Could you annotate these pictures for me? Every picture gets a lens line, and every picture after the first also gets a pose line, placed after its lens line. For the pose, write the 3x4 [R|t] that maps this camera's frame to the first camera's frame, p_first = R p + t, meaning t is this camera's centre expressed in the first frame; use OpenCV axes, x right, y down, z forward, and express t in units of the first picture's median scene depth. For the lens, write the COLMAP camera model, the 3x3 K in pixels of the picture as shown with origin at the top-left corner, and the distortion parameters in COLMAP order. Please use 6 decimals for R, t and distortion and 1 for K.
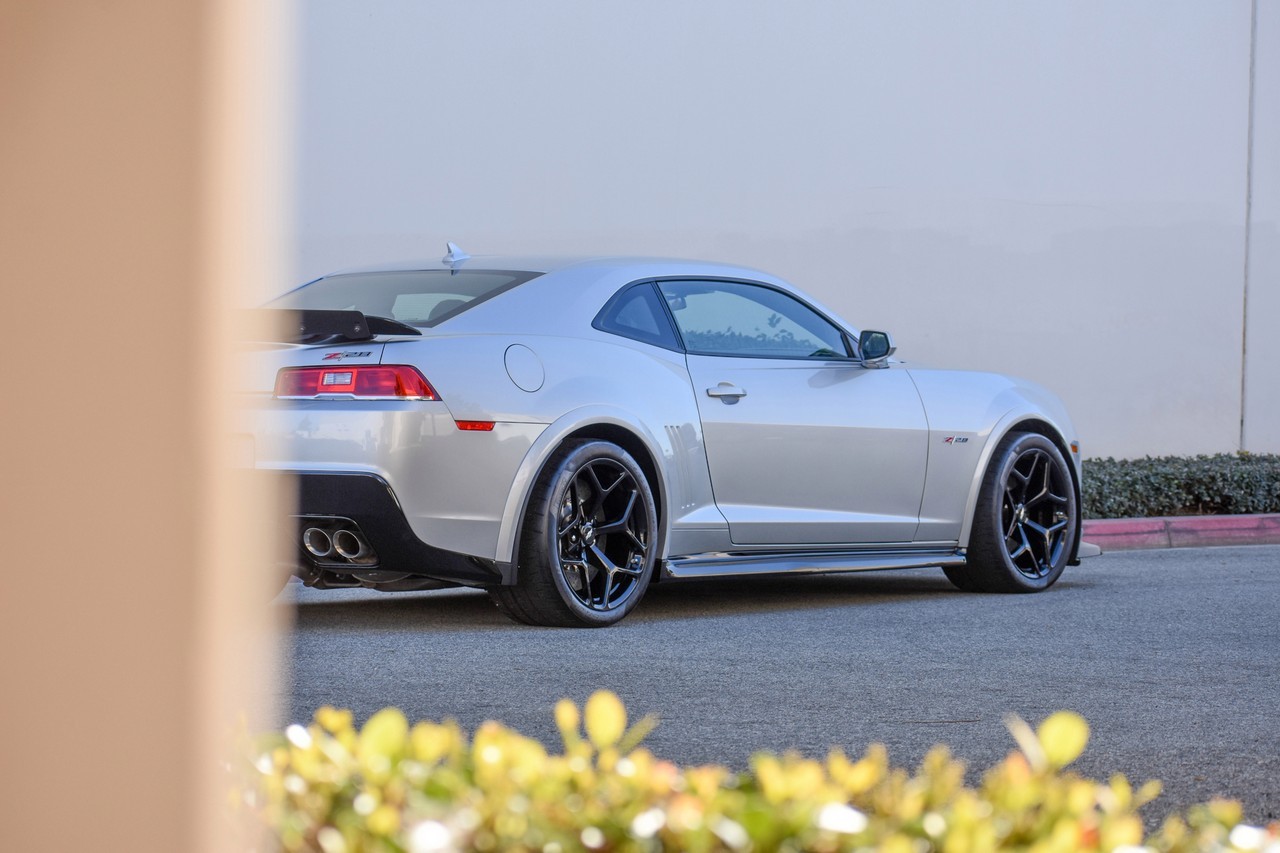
lens RADIAL K [[3732.6, 0, 639.4], [0, 3732.6, 427.5], [0, 0, 1]] dist [-0.223566, -1.477725]
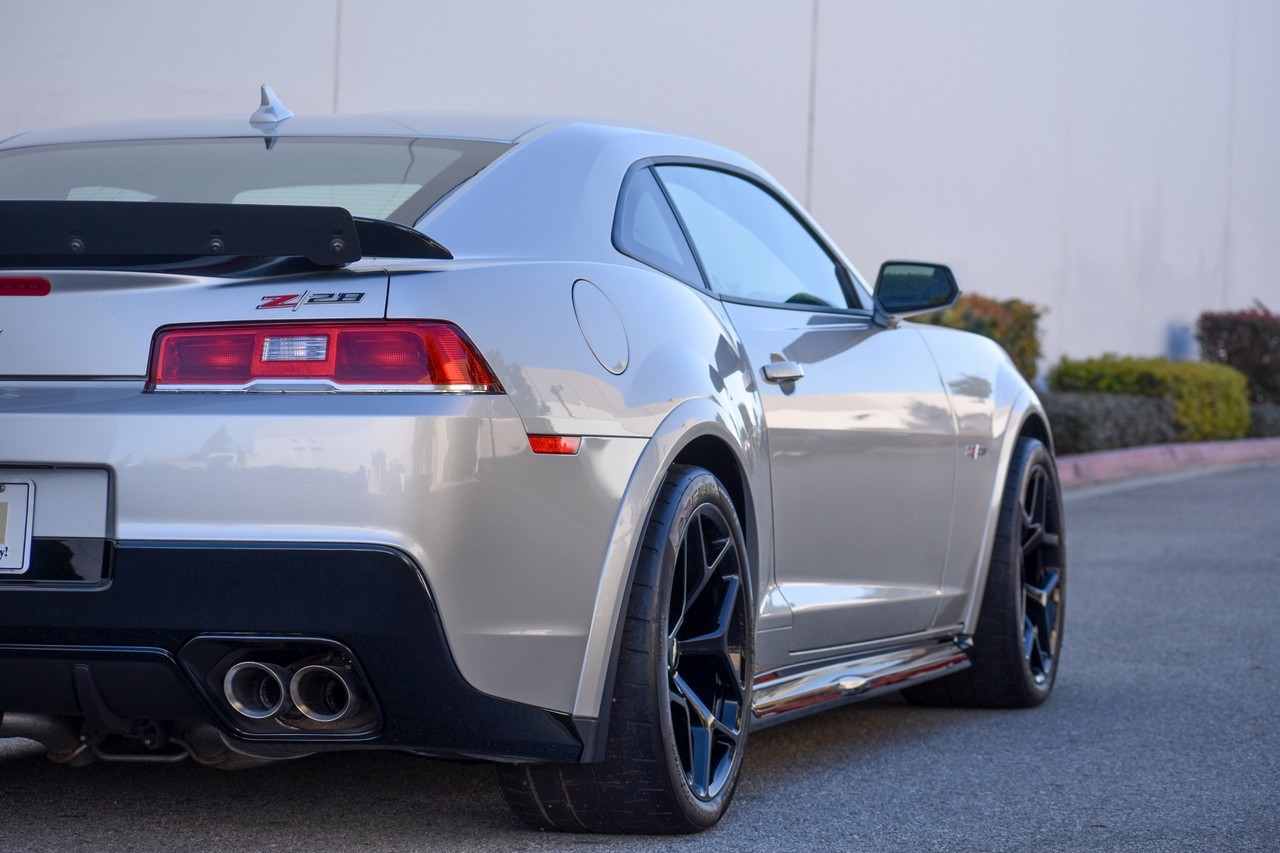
lens RADIAL K [[4225.2, 0, 639.9], [0, 4225.2, 425.7], [0, 0, 1]] dist [-0.164604, 0.303480]
pose [[0.941237, -0.005240, 0.337706, -0.211848], [0.002587, 0.999962, 0.008304, -0.007193], [-0.337736, -0.006942, 0.941215, 0.451847]]
